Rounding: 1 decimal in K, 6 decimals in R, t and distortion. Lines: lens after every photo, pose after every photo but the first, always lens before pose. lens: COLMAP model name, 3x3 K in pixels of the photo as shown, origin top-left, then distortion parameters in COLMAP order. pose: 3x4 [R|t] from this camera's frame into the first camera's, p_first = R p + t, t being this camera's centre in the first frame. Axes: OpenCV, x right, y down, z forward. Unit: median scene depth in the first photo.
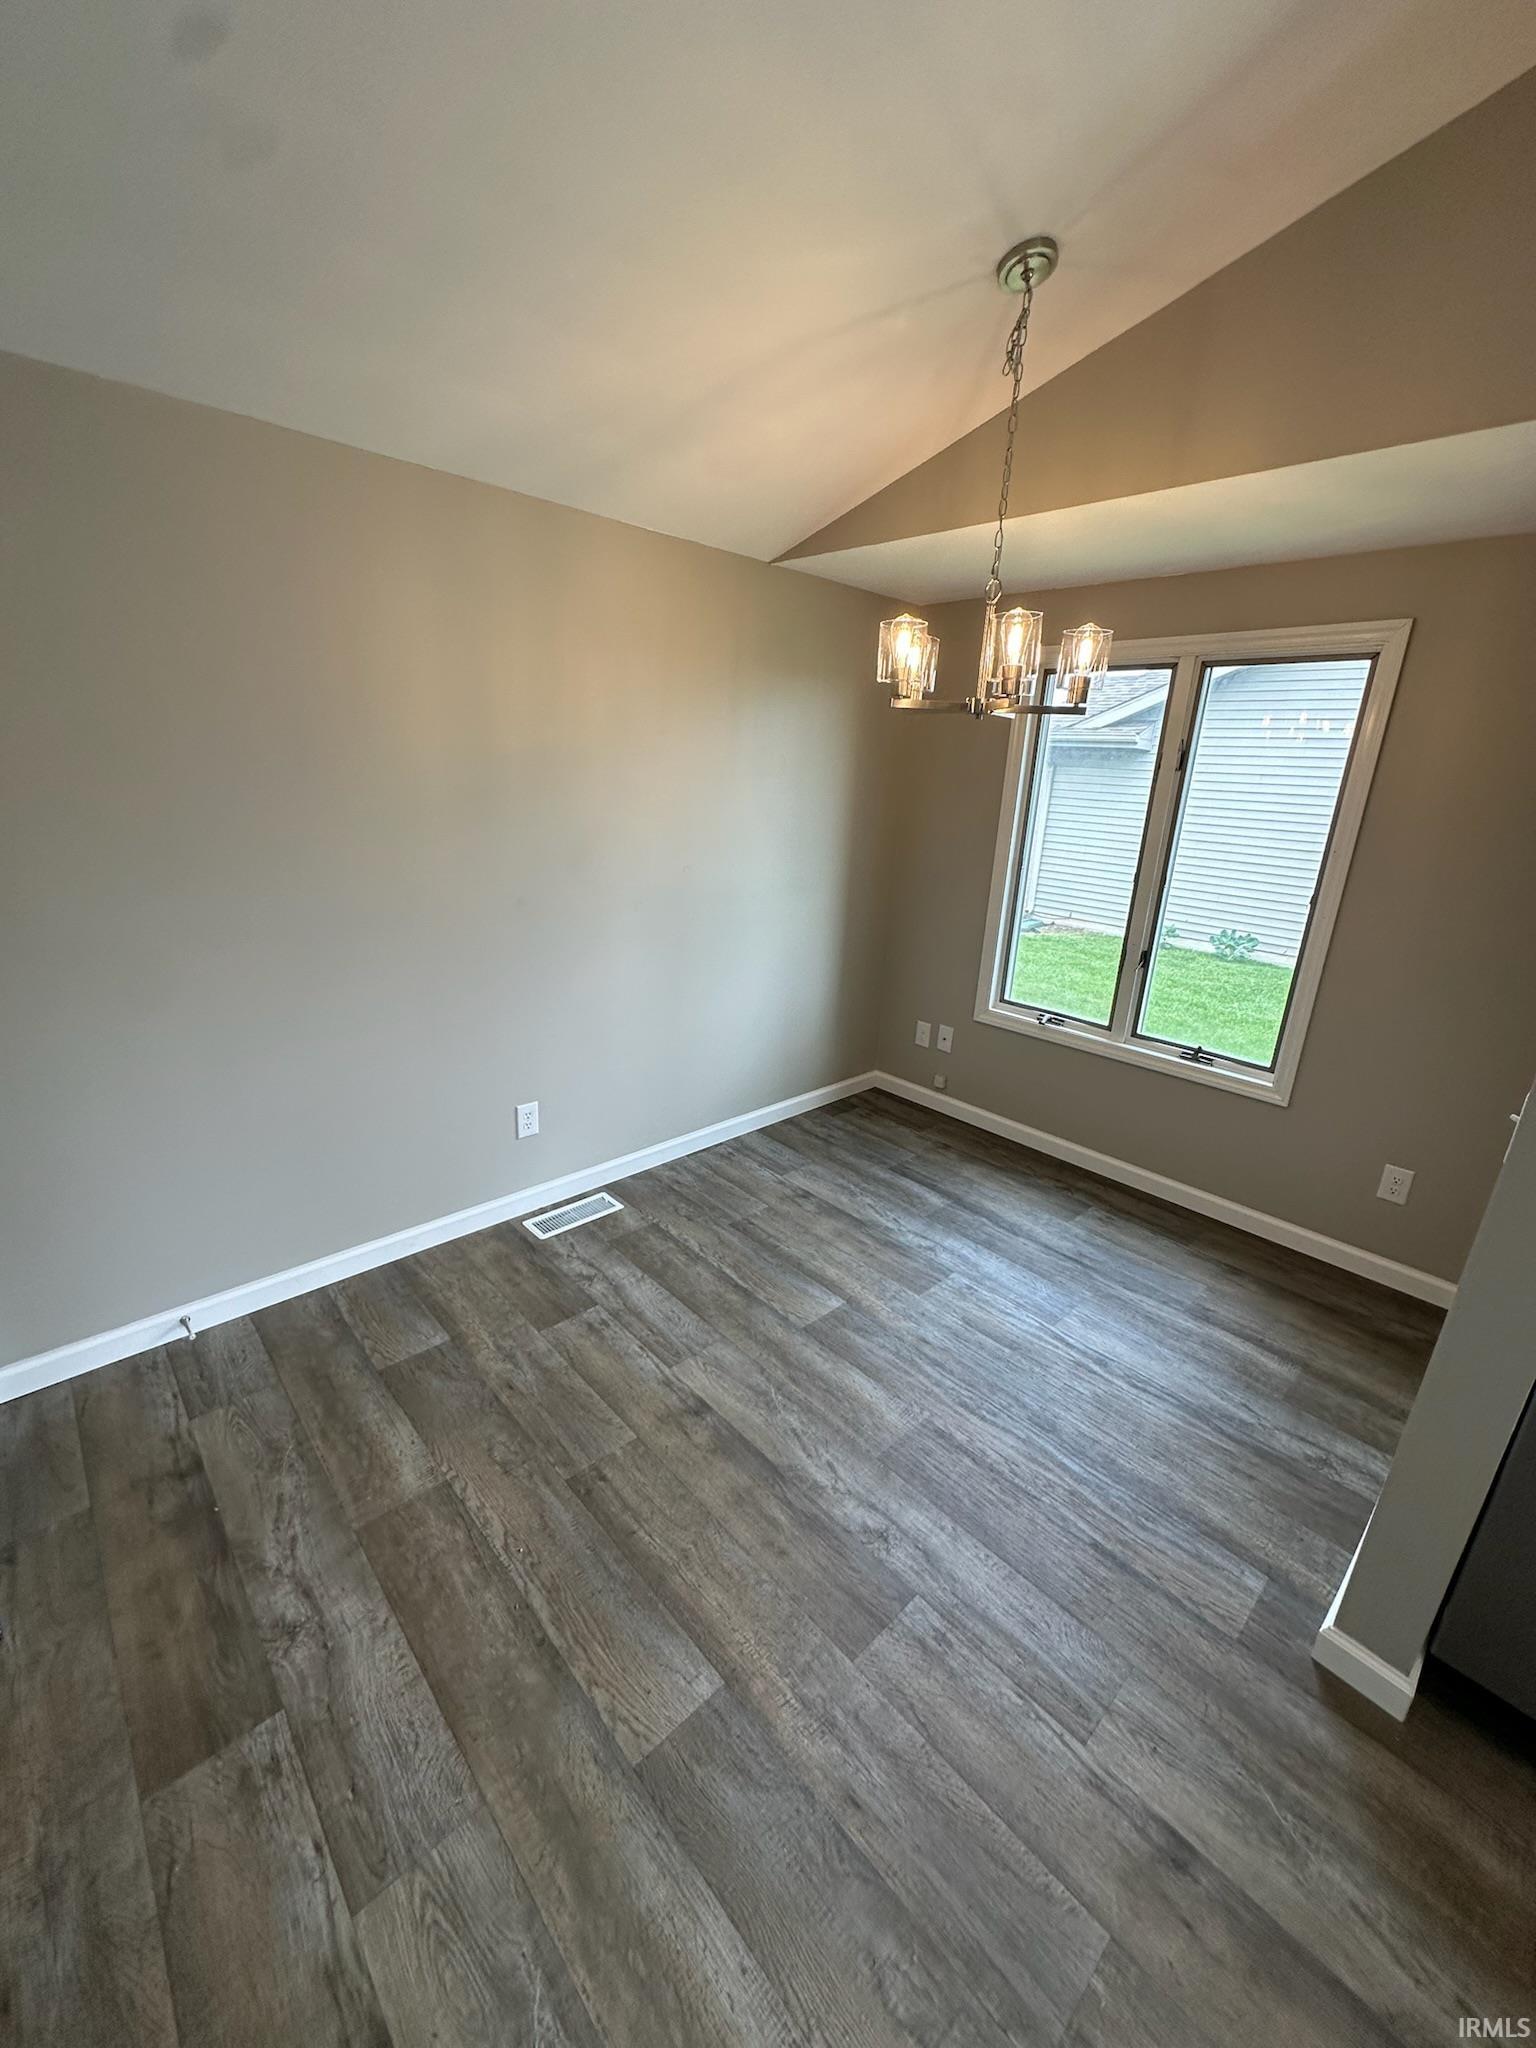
lens RADIAL K [[813.3, 0, 771.9], [0, 813.3, 1014.2], [0, 0, 1]] dist [-0.001532, 0.000814]
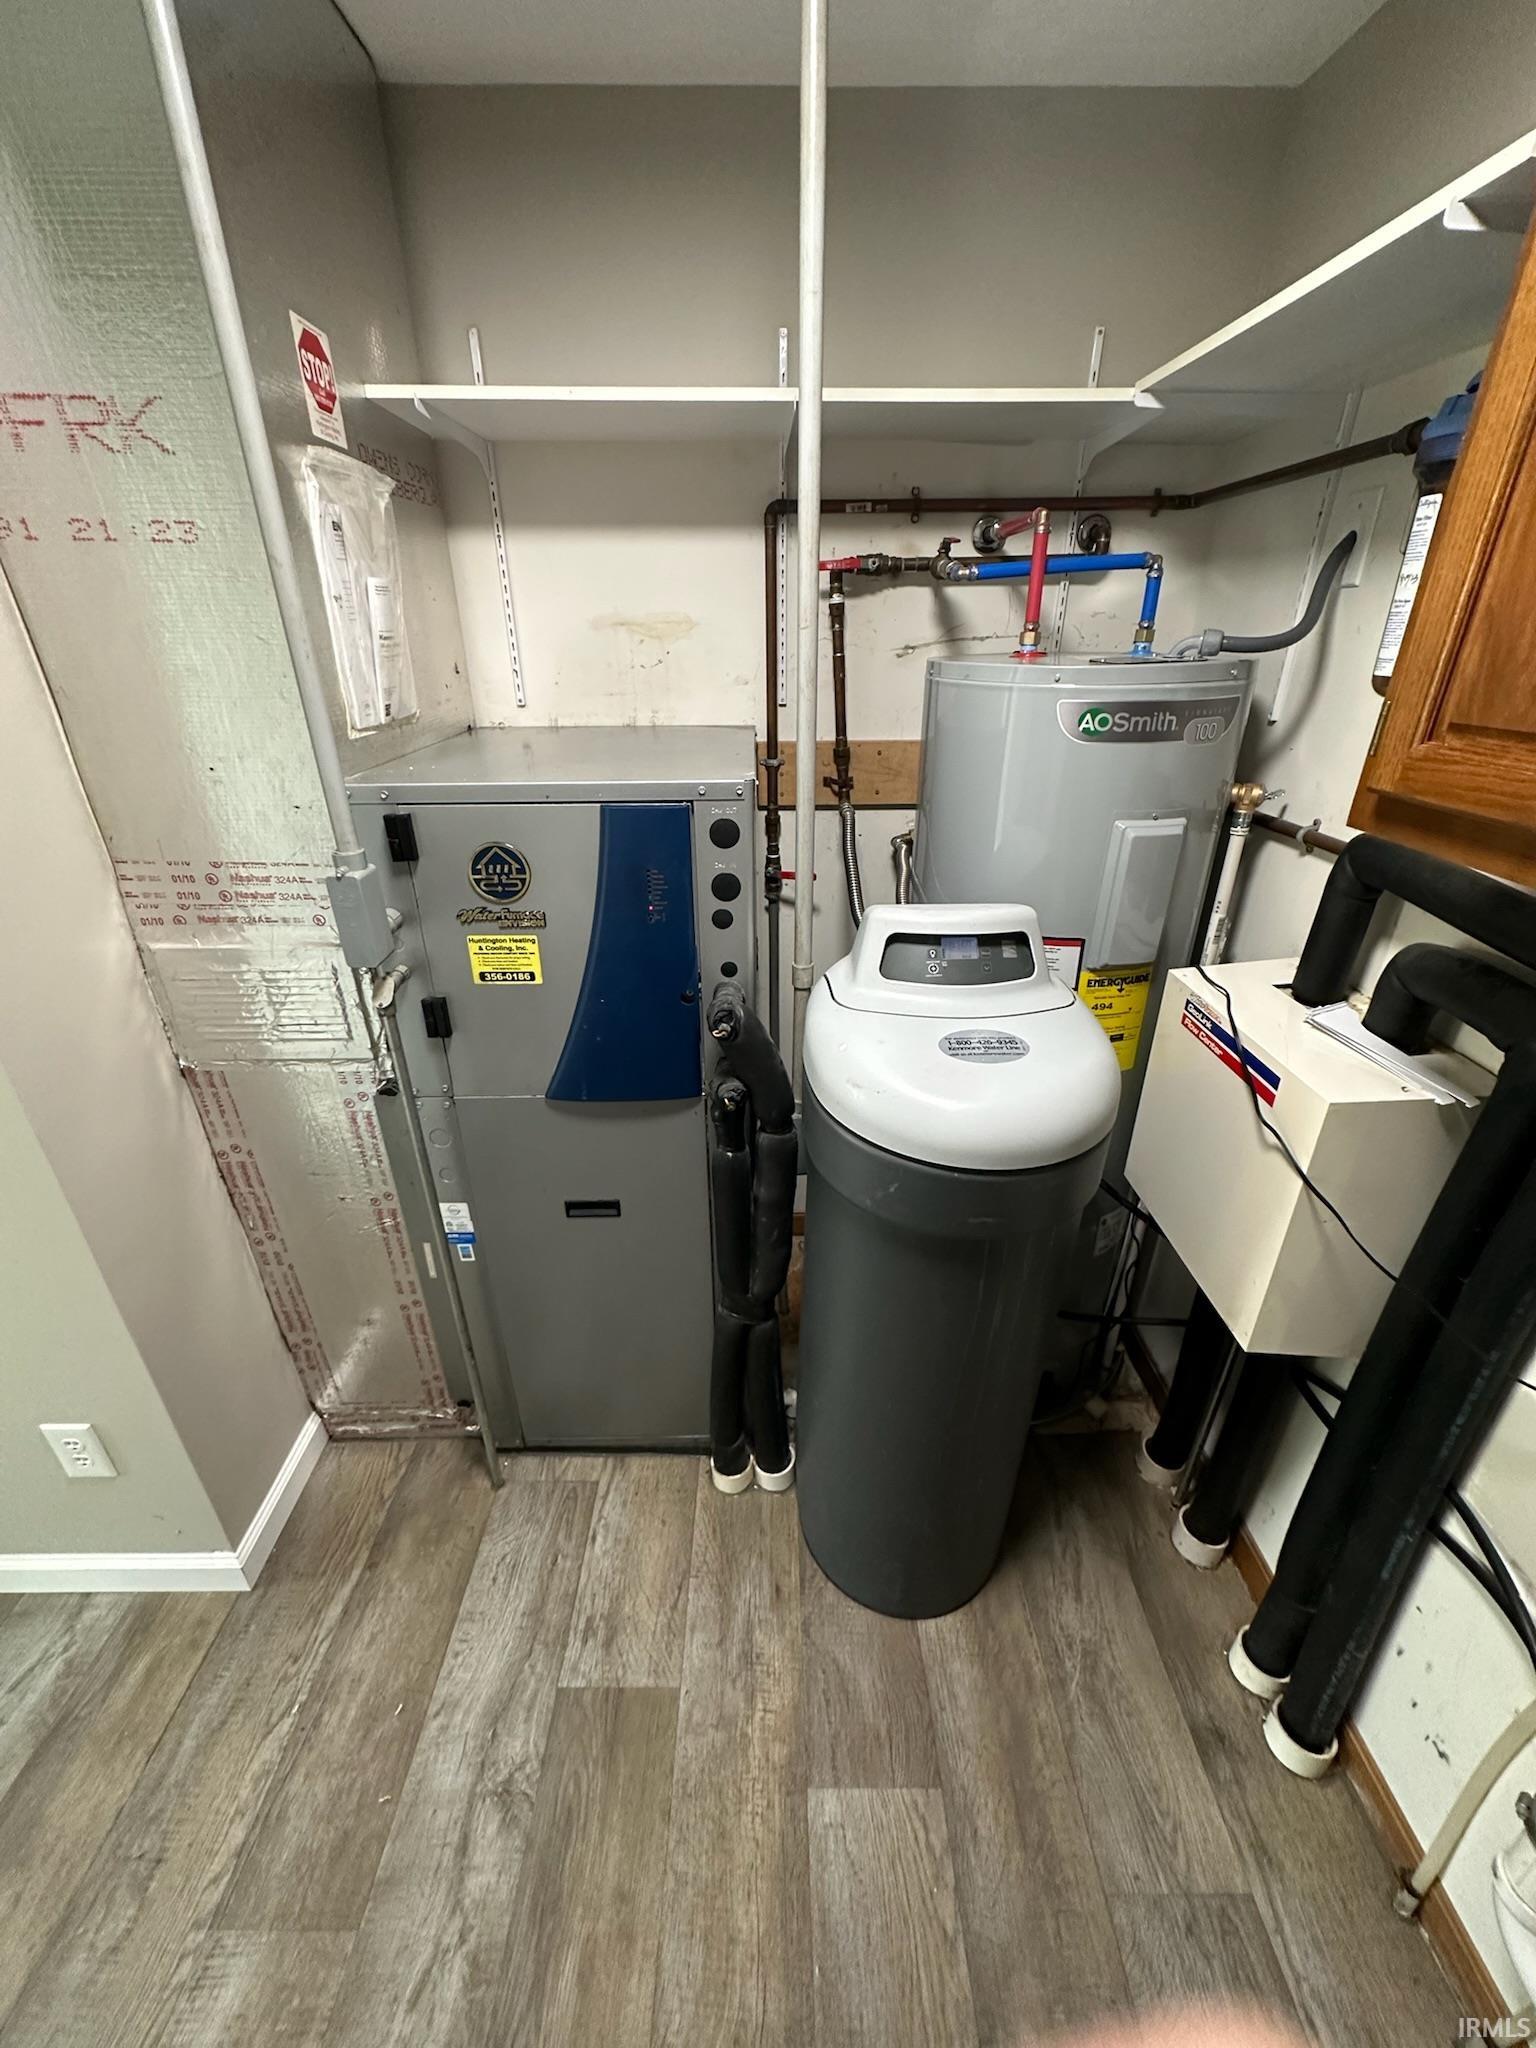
lens RADIAL K [[813.3, 0, 770.0], [0, 813.3, 1036.1], [0, 0, 1]] dist [-0.001532, 0.000814]
pose [[-0.729716, -0.343927, 0.590956, -0.215361], [0.170234, 0.745687, 0.644183, -0.232149], [-0.662220, 0.570671, -0.485591, 0.843973]]
